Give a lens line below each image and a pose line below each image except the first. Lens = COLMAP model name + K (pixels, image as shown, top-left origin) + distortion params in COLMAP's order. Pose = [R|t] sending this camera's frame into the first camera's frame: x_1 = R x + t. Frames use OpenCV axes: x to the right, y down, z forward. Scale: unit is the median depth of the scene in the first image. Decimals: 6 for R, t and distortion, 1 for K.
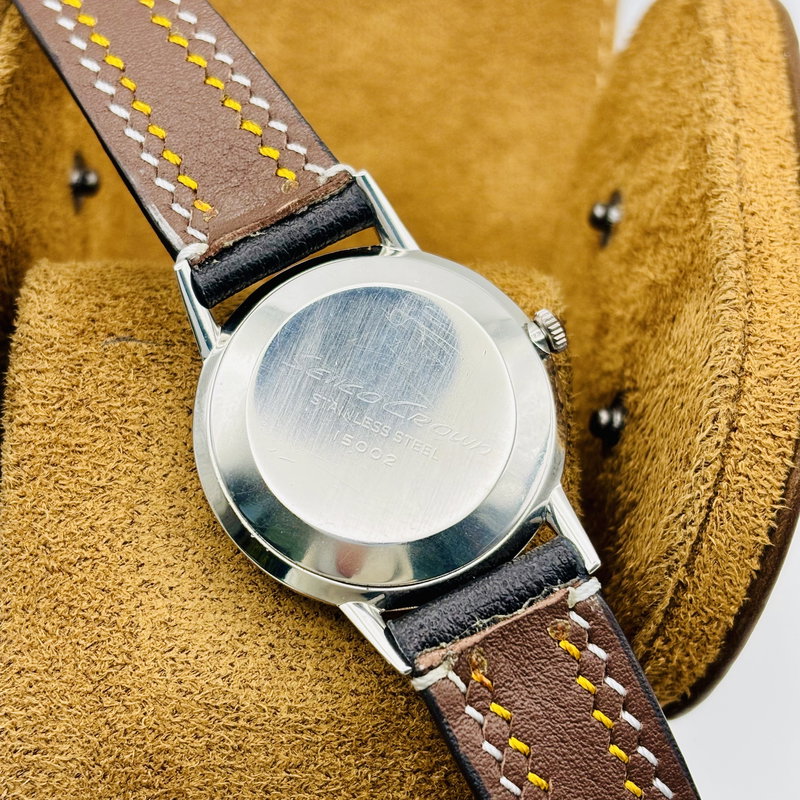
lens RADIAL K [[1674.7, 0, 388.5], [0, 1674.7, 397.9], [0, 0, 1]] dist [0.090203, -1.854272]
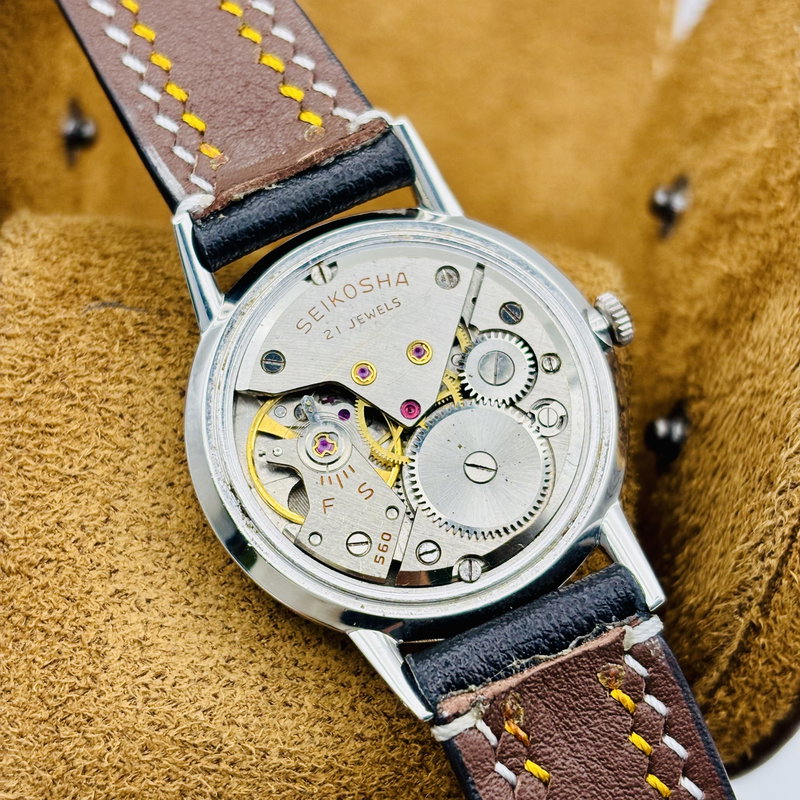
lens RADIAL K [[1674.7, 0, 388.5], [0, 1674.7, 397.9], [0, 0, 1]] dist [0.090203, -1.854272]
pose [[0.998626, 0.052141, -0.005251, -0.010269], [-0.052189, 0.998593, -0.009385, 0.013458], [0.004754, 0.009647, 0.999942, 0.157181]]
